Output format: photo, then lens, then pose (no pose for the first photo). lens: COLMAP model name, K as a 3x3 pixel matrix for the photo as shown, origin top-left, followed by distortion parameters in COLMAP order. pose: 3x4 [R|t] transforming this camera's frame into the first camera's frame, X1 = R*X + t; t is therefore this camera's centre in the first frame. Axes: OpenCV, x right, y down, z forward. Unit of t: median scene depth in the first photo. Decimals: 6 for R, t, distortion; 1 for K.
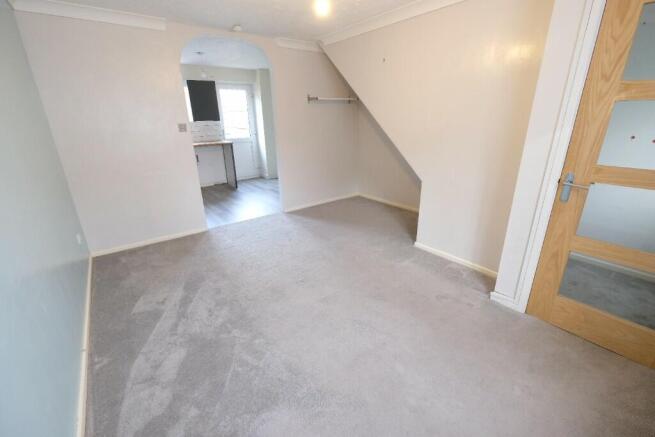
lens RADIAL K [[286.6, 0, 328.1], [0, 286.6, 218.0], [0, 0, 1]] dist [0.004372, 0.000520]
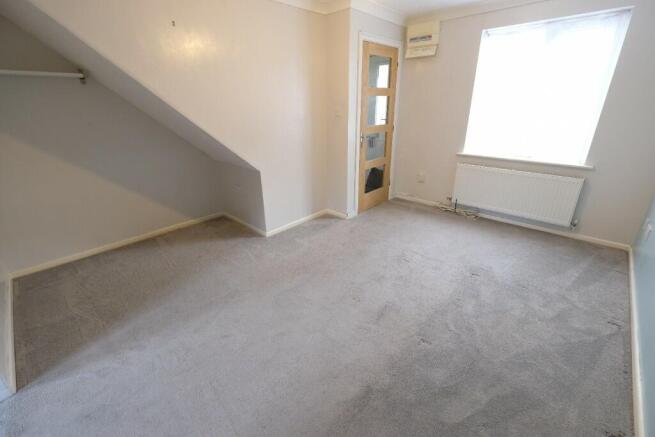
lens RADIAL K [[286.6, 0, 326.1], [0, 286.6, 217.0], [0, 0, 1]] dist [0.004372, 0.000520]
pose [[-0.159851, -0.352726, 0.921972, -0.691234], [0.349550, 0.853240, 0.387036, -0.304663], [-0.923180, 0.384144, -0.013096, 0.881273]]
